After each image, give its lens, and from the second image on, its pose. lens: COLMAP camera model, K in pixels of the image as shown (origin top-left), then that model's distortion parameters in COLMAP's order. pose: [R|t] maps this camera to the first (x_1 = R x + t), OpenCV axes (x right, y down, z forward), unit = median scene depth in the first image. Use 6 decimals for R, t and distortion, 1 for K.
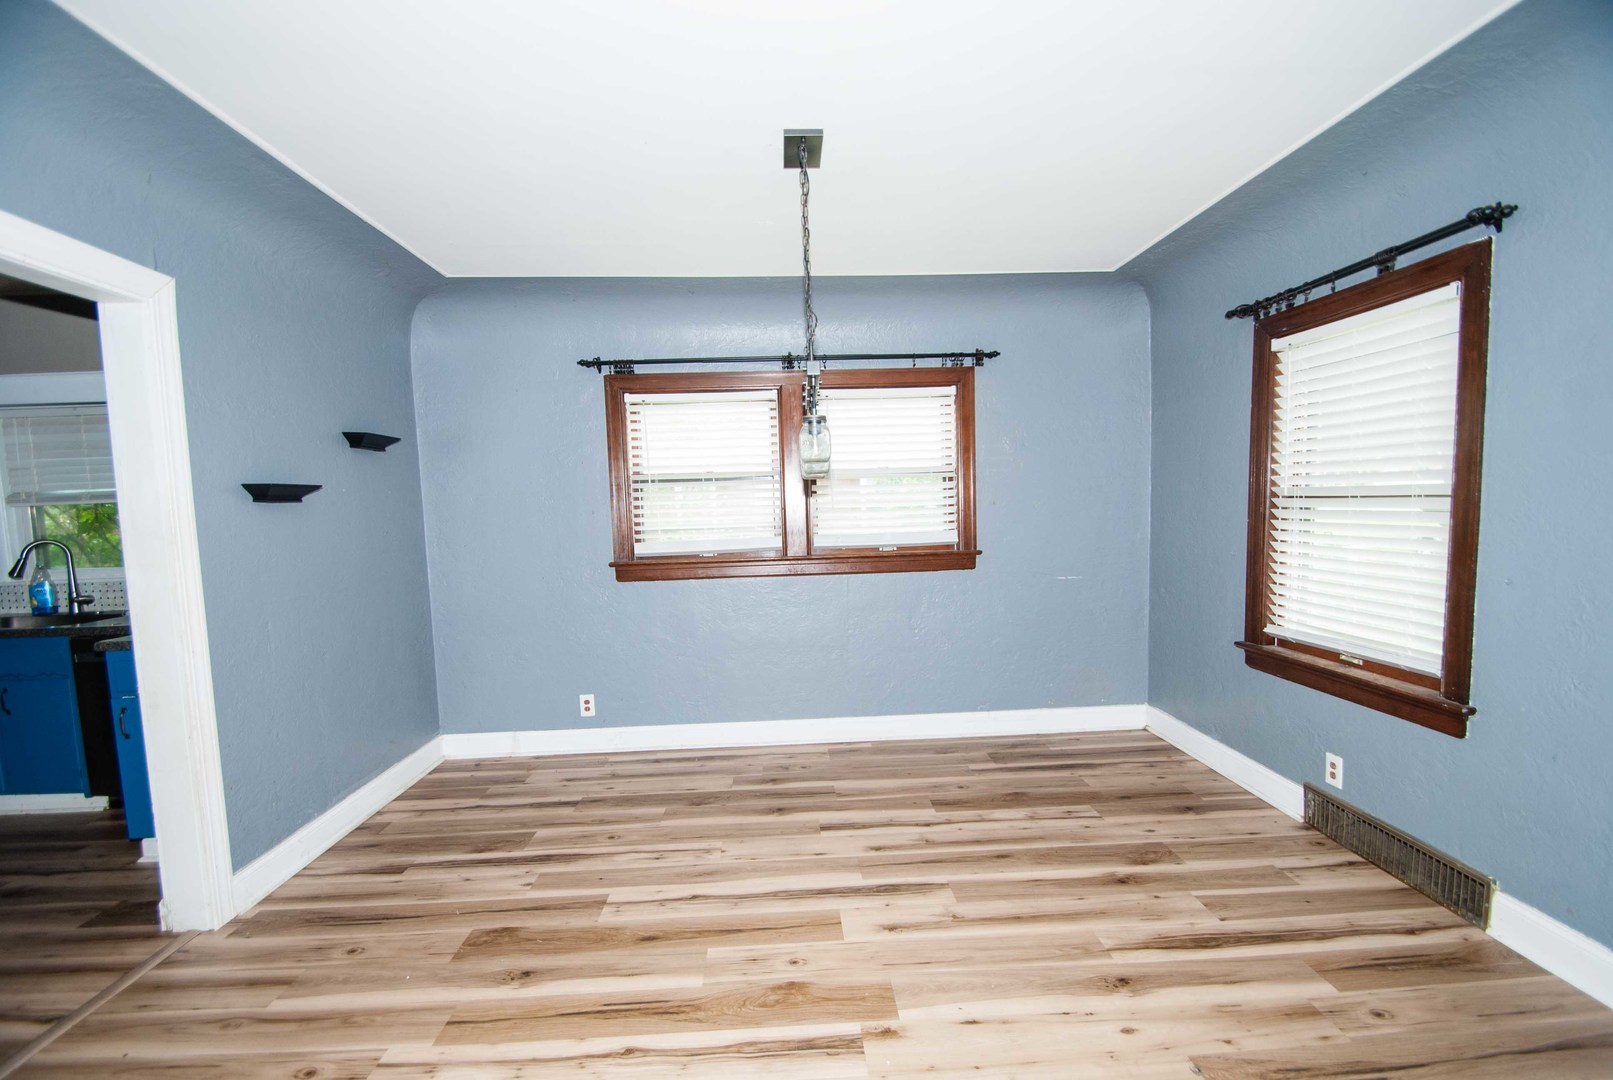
lens RADIAL K [[702.4, 0, 804.1], [0, 702.4, 566.9], [0, 0, 1]] dist [-0.001717, -0.000189]
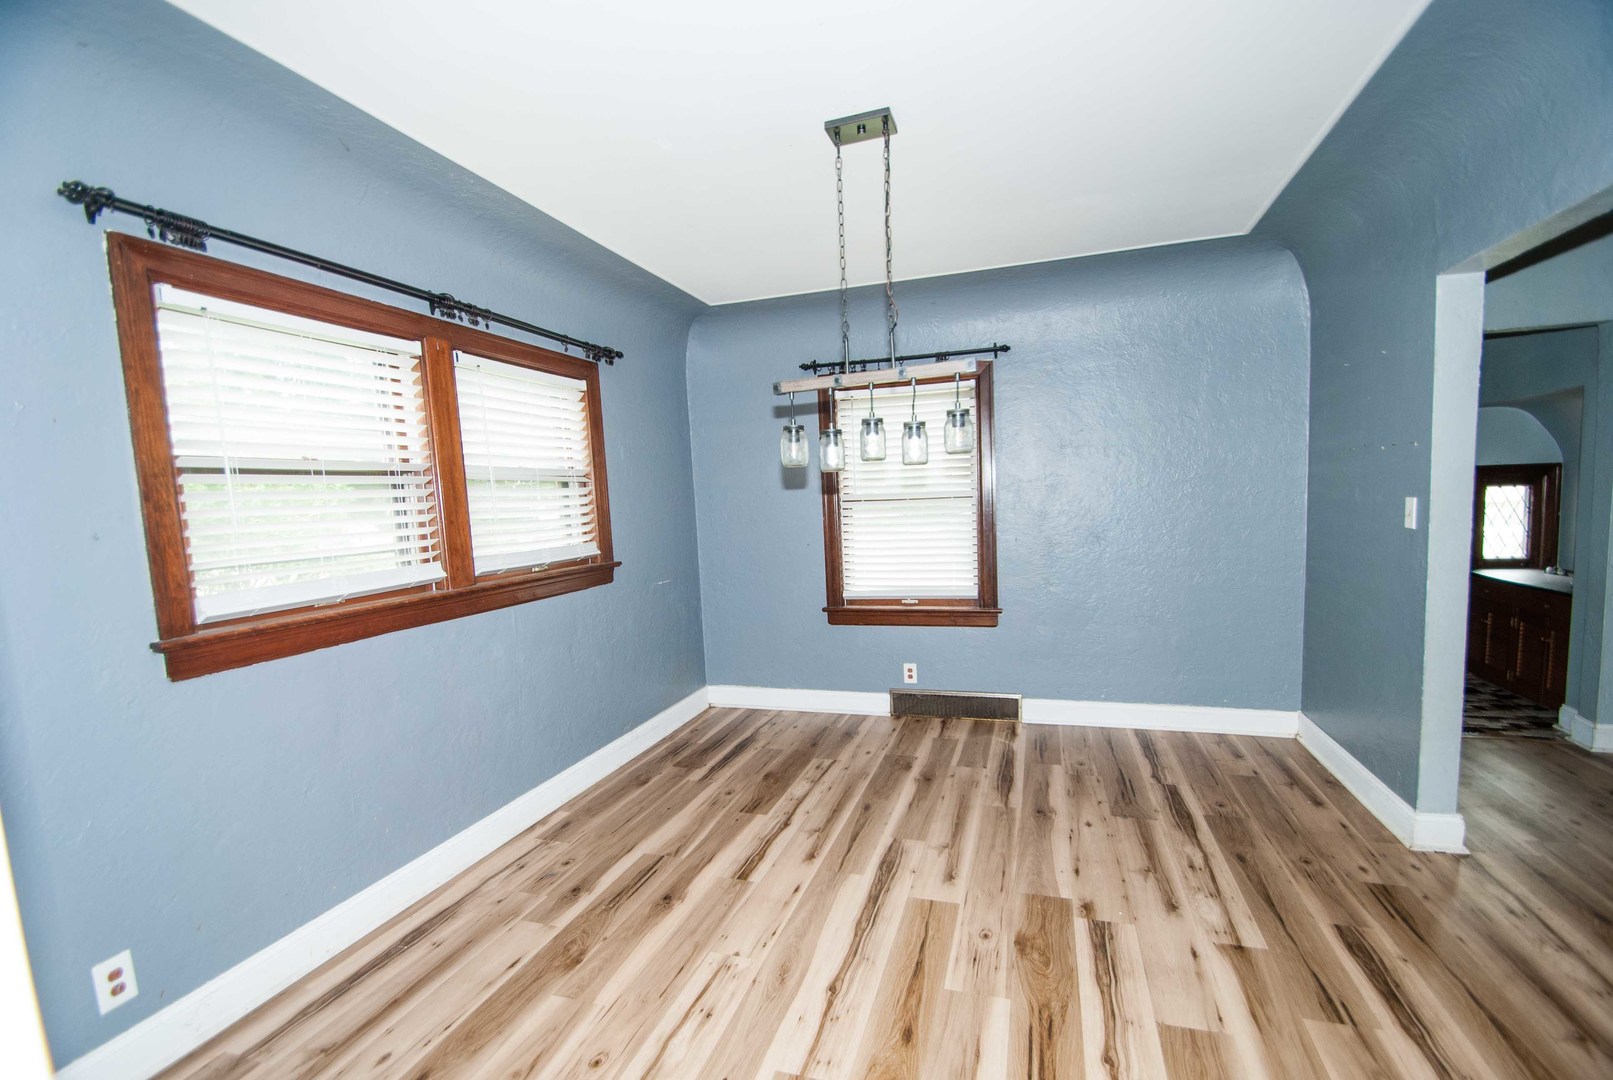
lens RADIAL K [[710.5, 0, 806.6], [0, 710.5, 566.3], [0, 0, 1]] dist [0.011749, -0.017695]
pose [[0.352208, -0.076429, 0.932796, -0.711311], [0.116408, 0.992498, 0.037367, -0.030670], [-0.928654, 0.095424, 0.358462, 0.559711]]
